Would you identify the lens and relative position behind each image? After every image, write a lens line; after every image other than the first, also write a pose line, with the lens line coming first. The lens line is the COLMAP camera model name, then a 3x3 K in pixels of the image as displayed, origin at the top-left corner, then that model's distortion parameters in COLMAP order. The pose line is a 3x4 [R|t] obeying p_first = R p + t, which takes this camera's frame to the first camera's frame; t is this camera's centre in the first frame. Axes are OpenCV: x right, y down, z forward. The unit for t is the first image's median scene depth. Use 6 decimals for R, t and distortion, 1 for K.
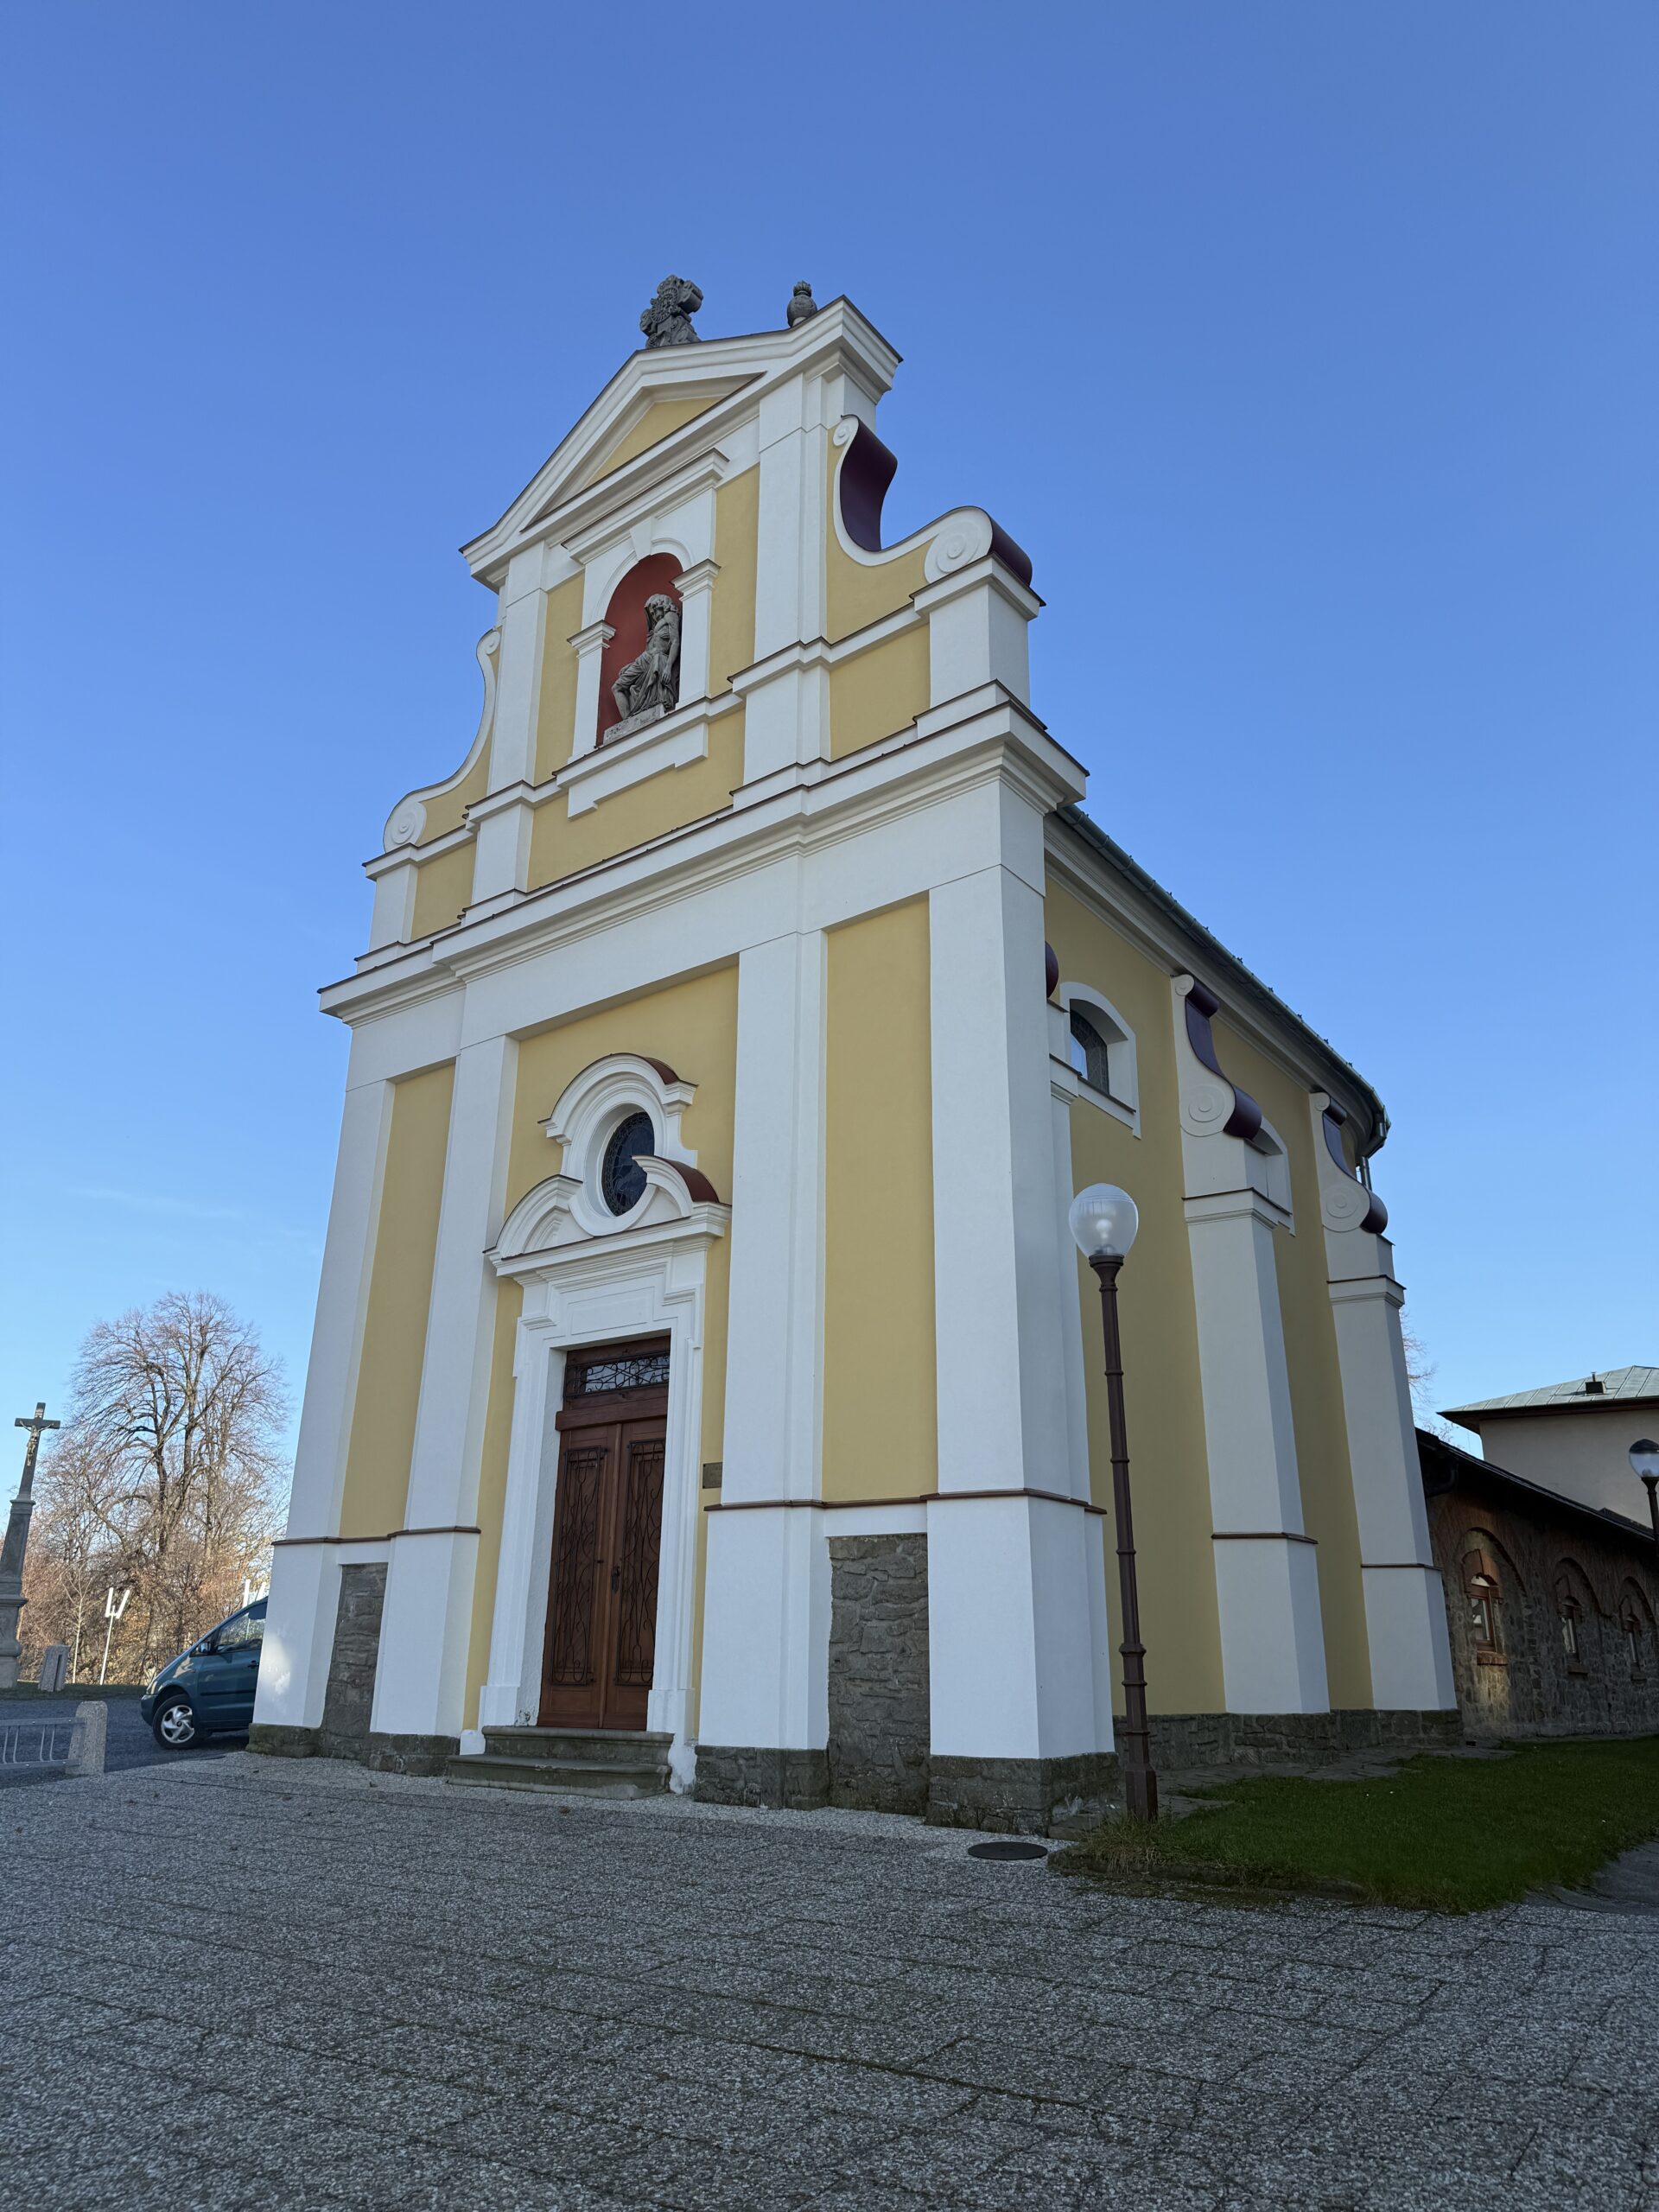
lens RADIAL K [[1522.6, 0, 839.0], [0, 1522.6, 1105.4], [0, 0, 1]] dist [0.169658, -0.315333]
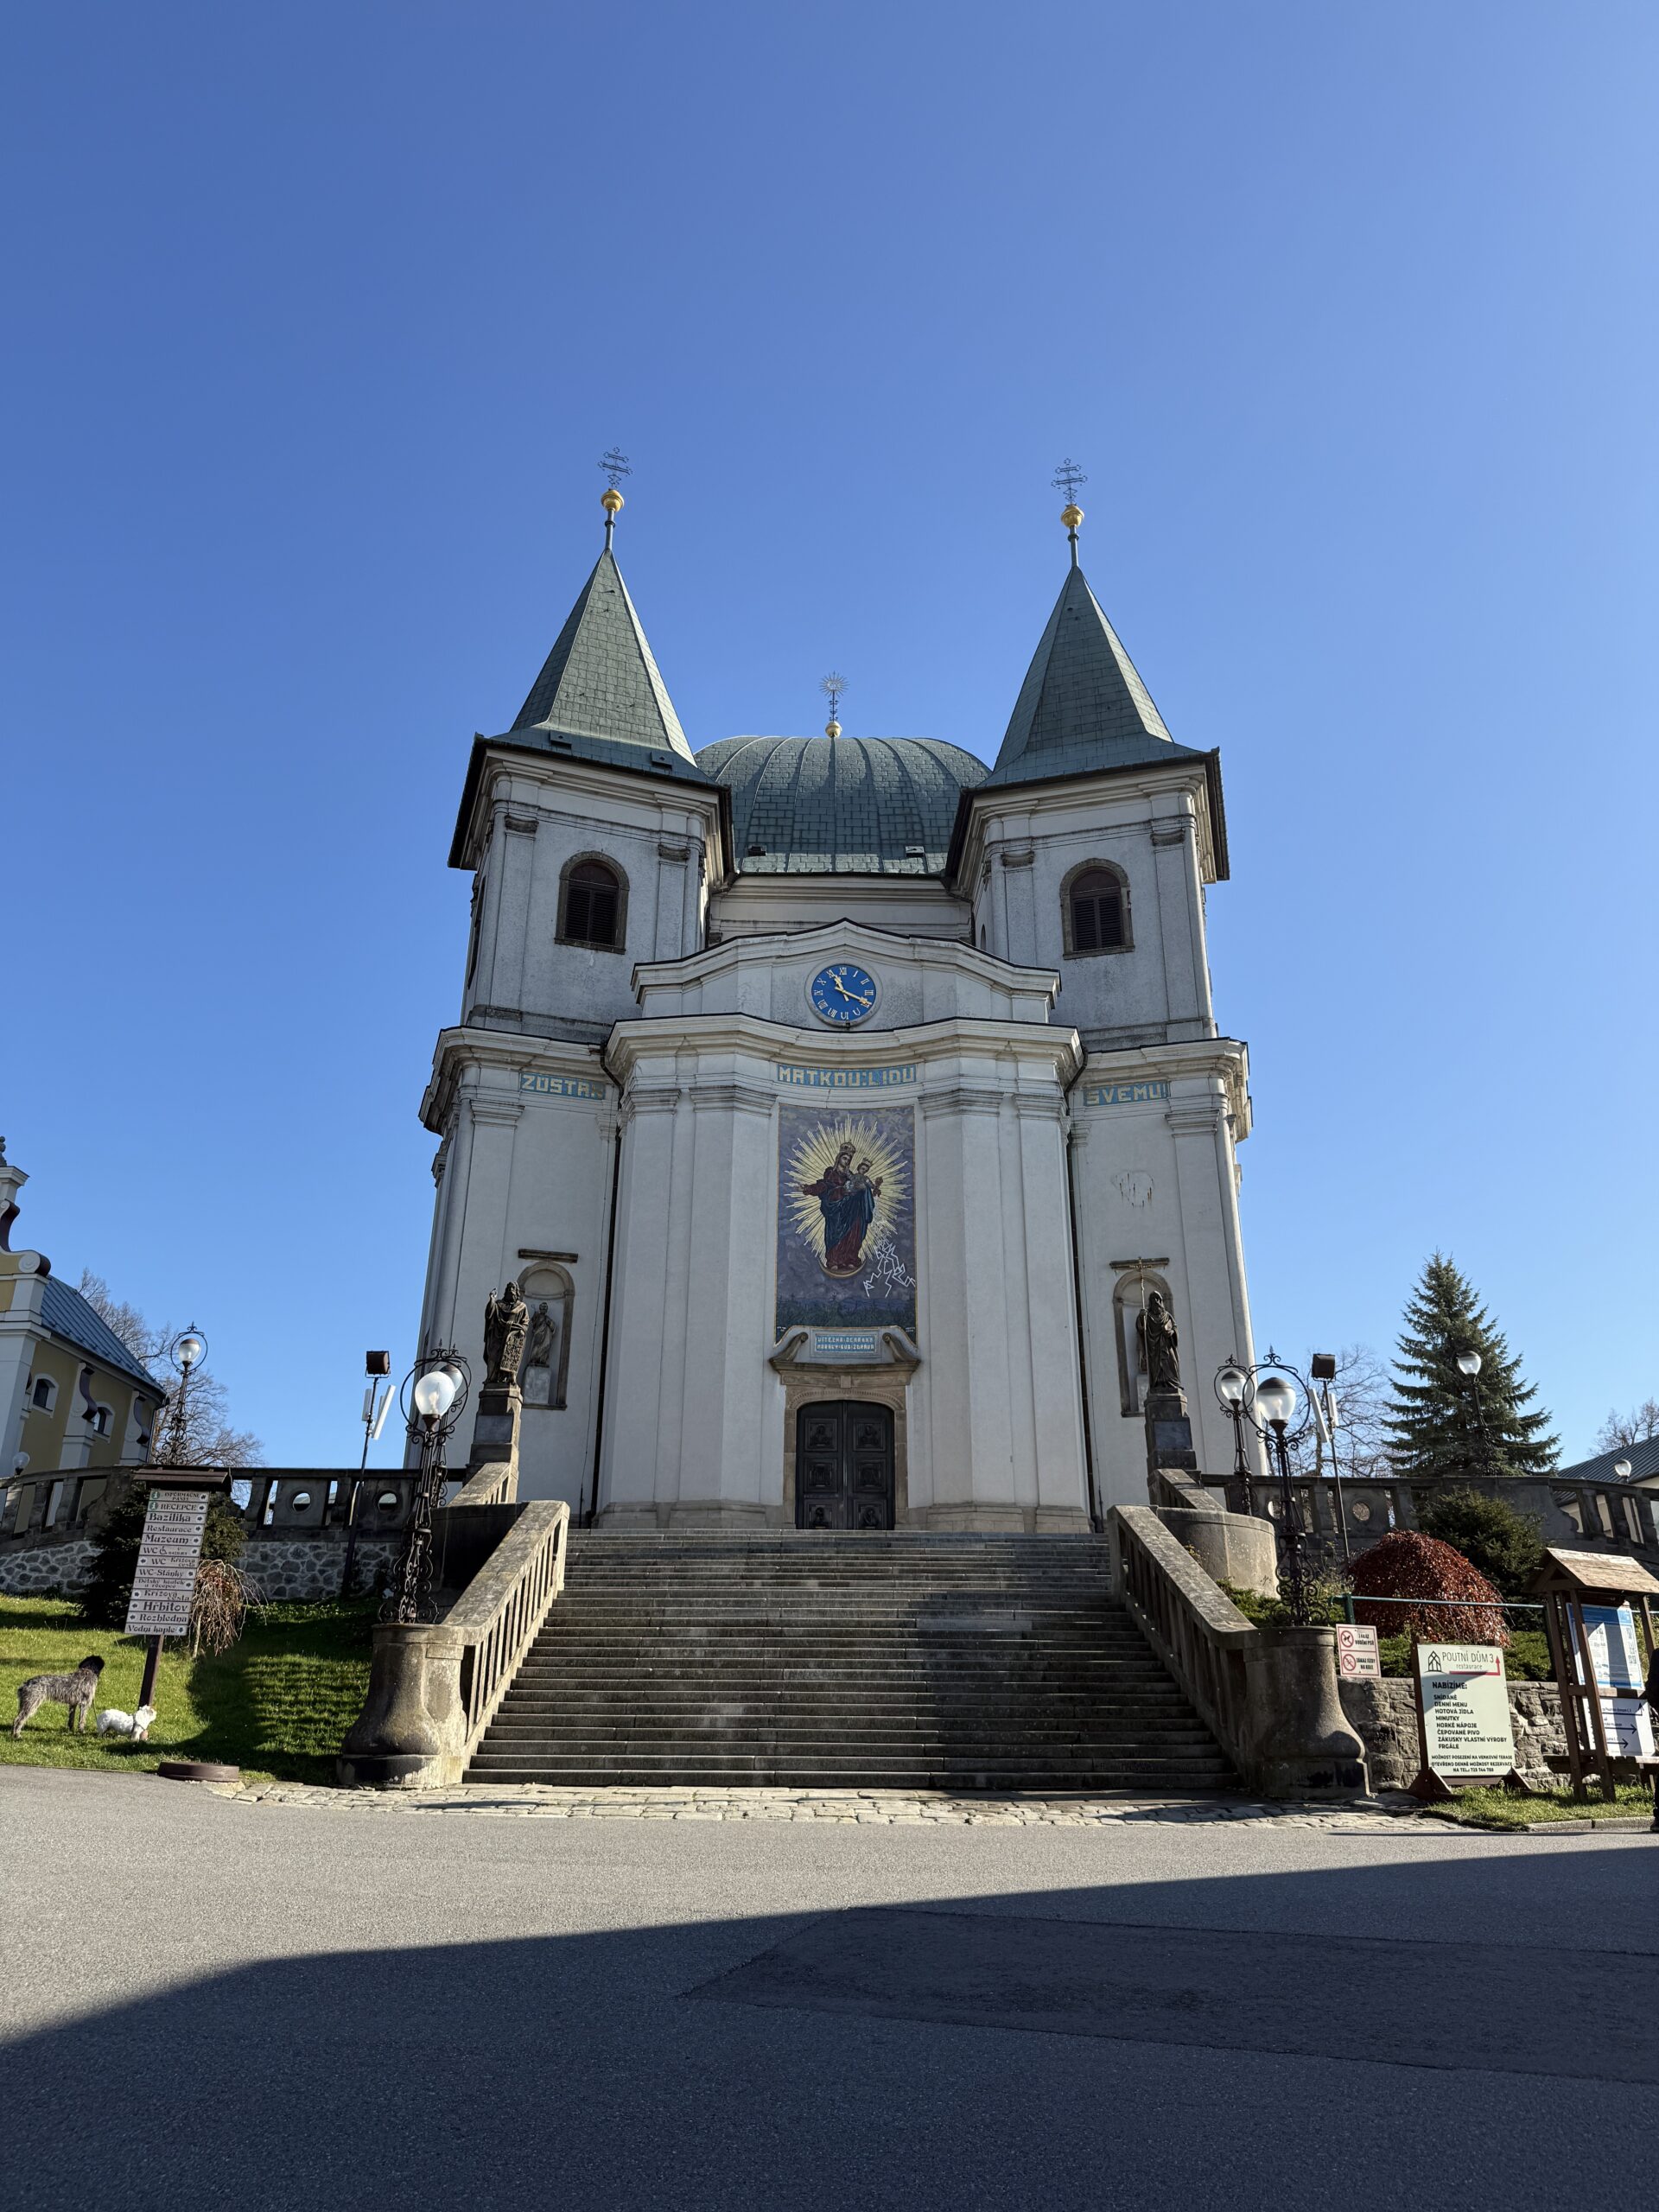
lens RADIAL K [[1522.6, 0, 839.0], [0, 1522.6, 1105.4], [0, 0, 1]] dist [0.169658, -0.315333]
pose [[0.831499, 0.209591, 0.514472, -0.275241], [-0.186956, 0.977654, -0.096125, -0.660499], [-0.523123, -0.016255, 0.852102, -2.862241]]
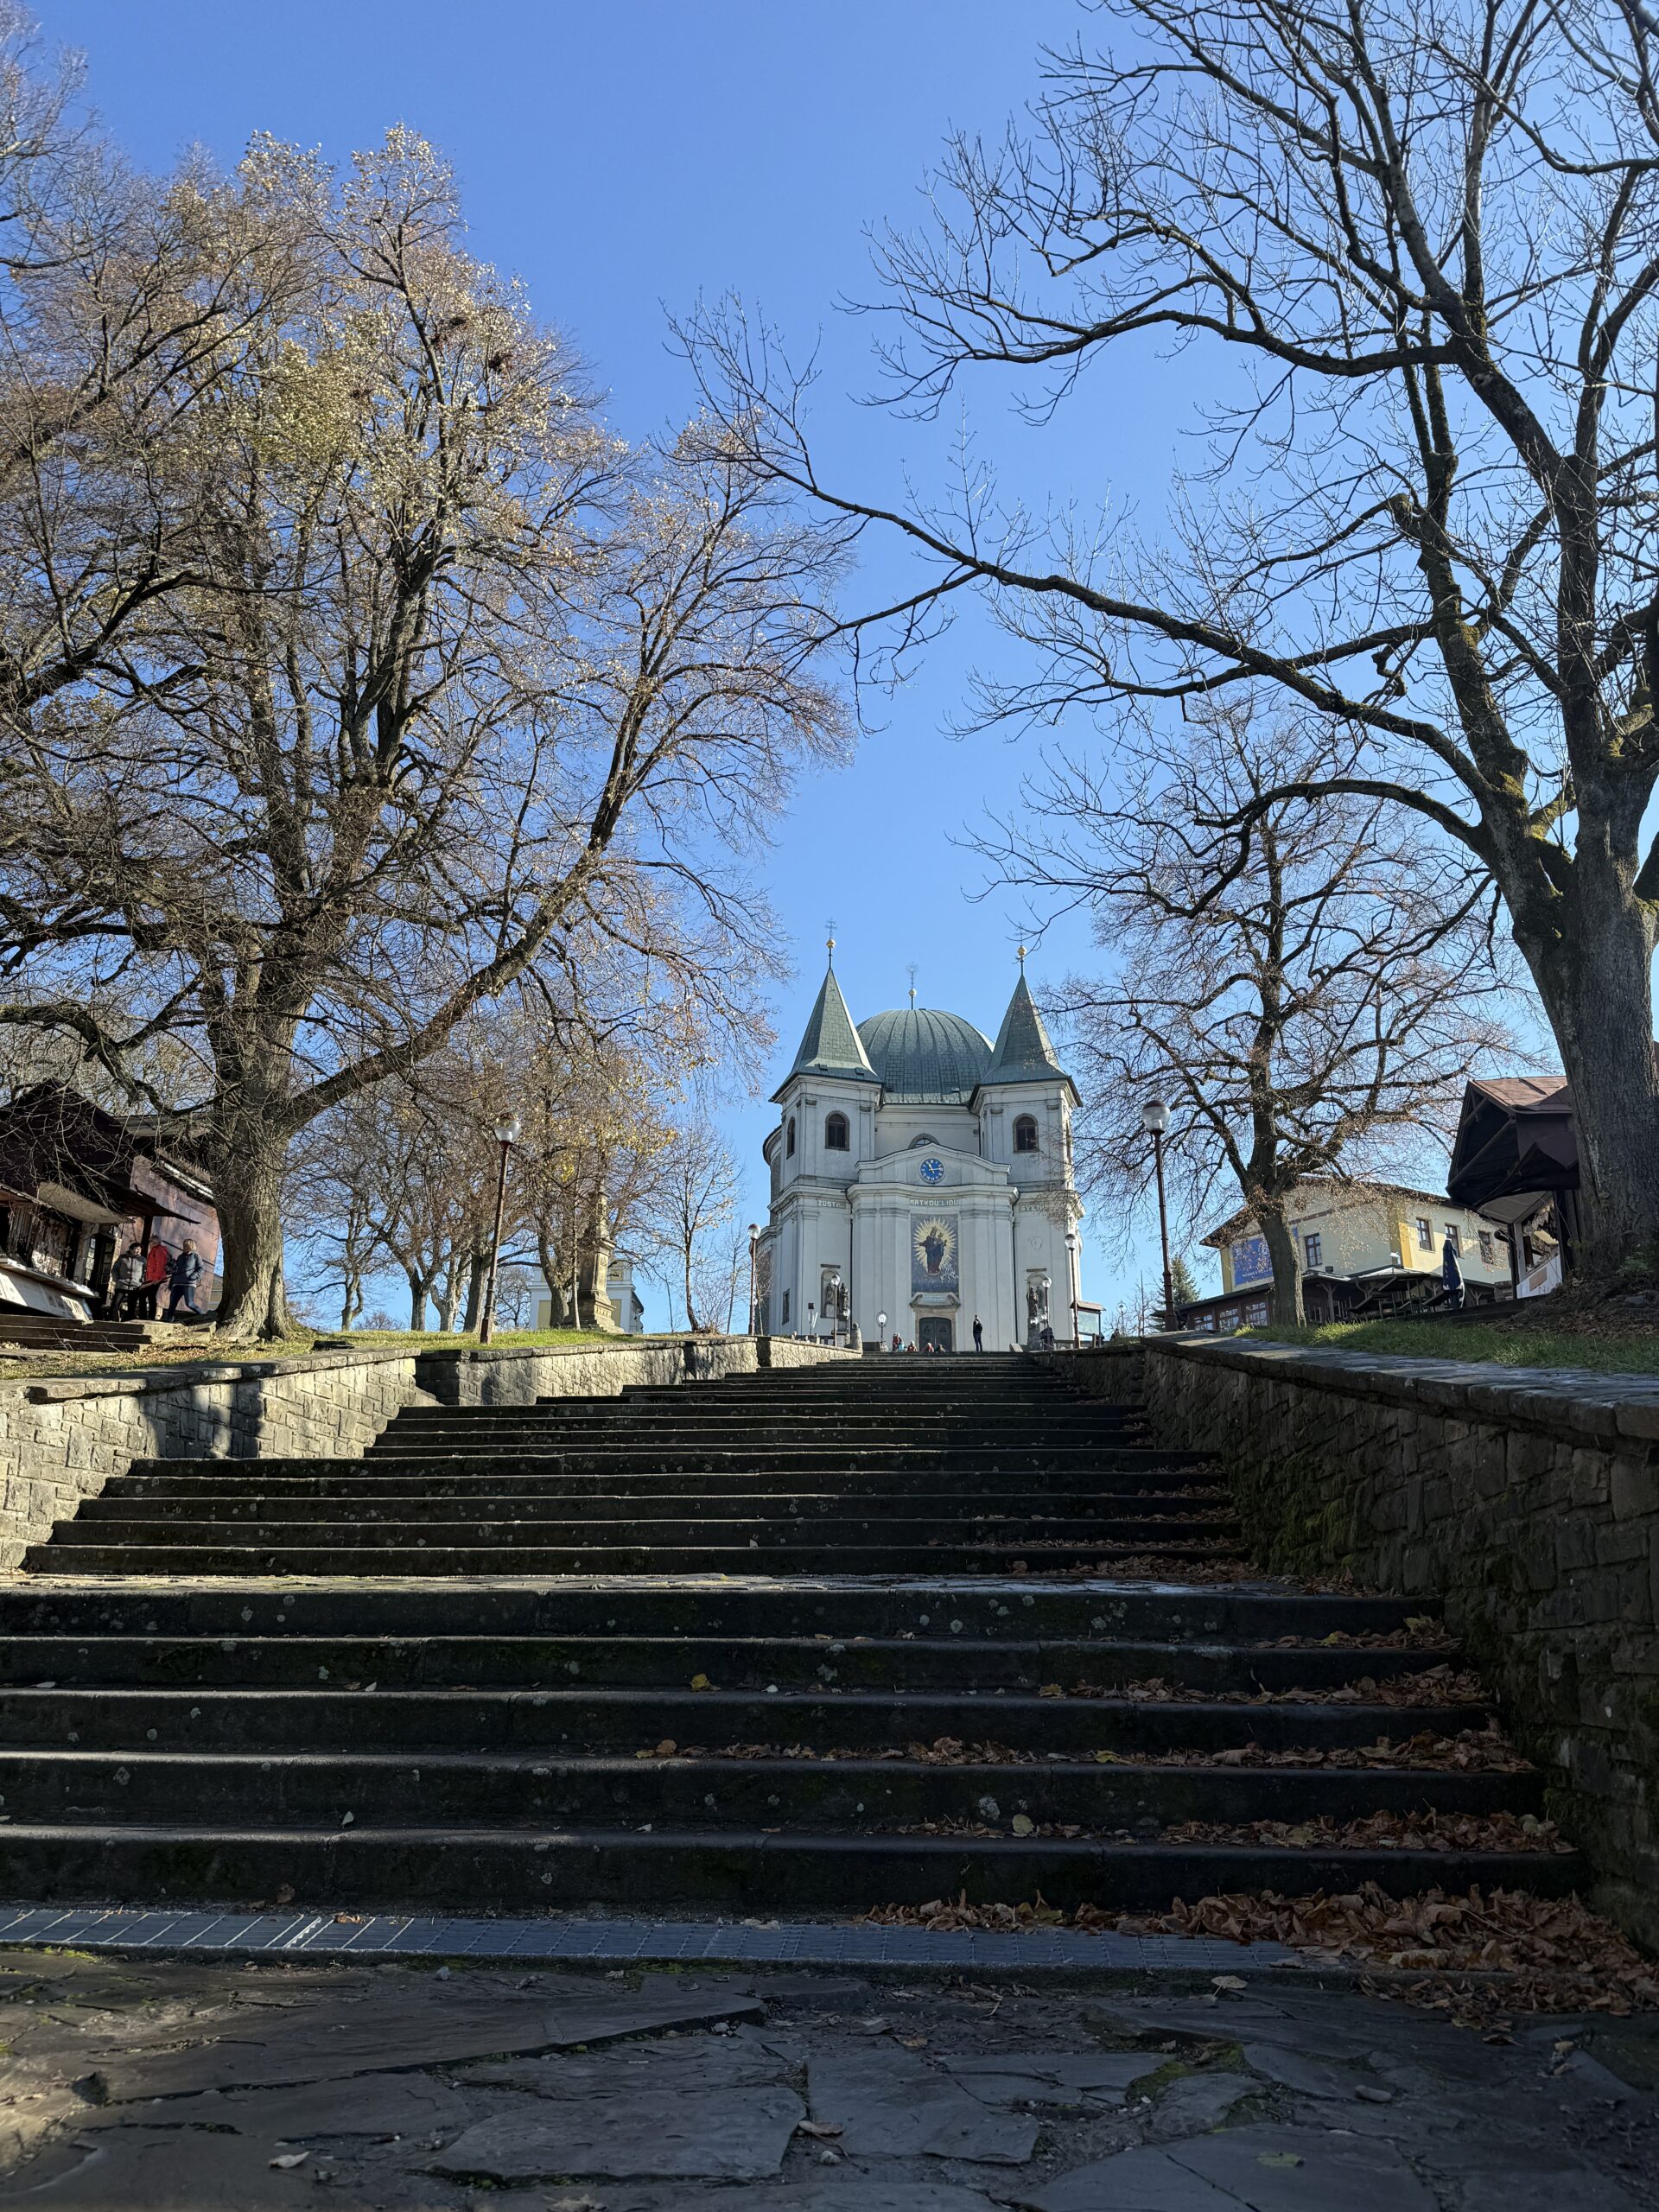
lens RADIAL K [[1522.6, 0, 839.0], [0, 1522.6, 1105.4], [0, 0, 1]] dist [0.169658, -0.315333]
pose [[0.832399, 0.180342, 0.524012, -3.727790], [-0.192325, 0.980808, -0.032042, -1.170964], [-0.519734, -0.074109, 0.851108, -7.232367]]
